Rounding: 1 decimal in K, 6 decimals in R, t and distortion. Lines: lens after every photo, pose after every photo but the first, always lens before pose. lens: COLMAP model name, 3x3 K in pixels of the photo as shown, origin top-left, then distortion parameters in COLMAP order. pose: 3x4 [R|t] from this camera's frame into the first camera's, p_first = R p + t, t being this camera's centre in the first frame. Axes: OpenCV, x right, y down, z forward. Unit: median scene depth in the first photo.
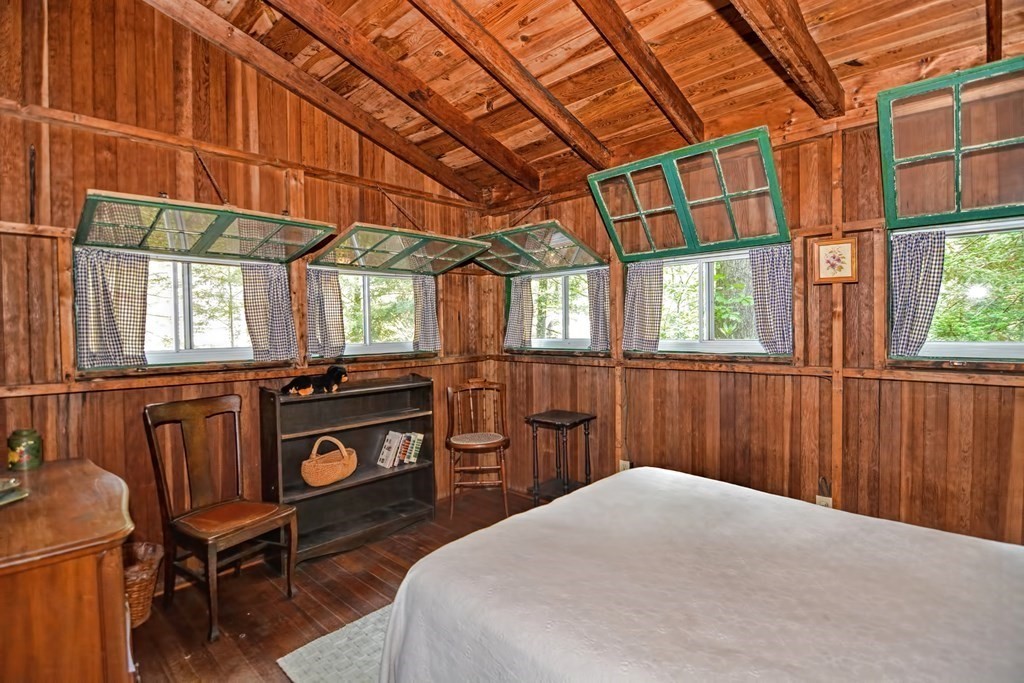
lens RADIAL K [[489.0, 0, 511.6], [0, 489.0, 337.3], [0, 0, 1]] dist [0.000082, -0.011976]
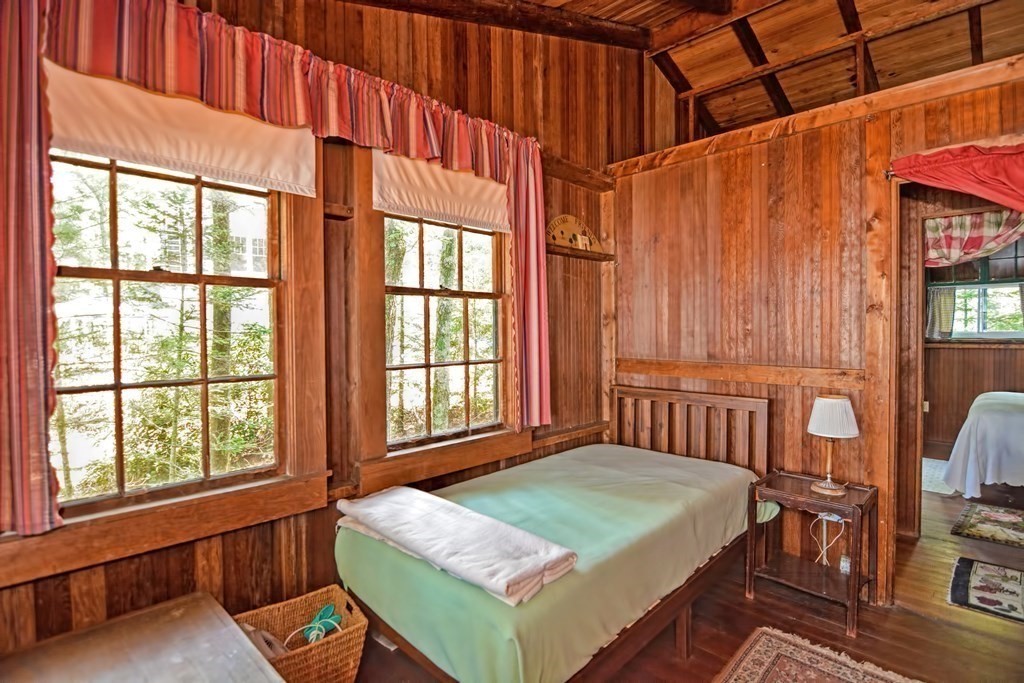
lens RADIAL K [[504.3, 0, 512.0], [0, 504.3, 341.5], [0, 0, 1]] dist [0.000219, -0.014027]
pose [[0.999949, 0.001755, -0.009935, -2.028653], [-0.001754, 0.999998, 0.000148, 0.069615], [0.009936, -0.000131, 0.999951, -1.290558]]
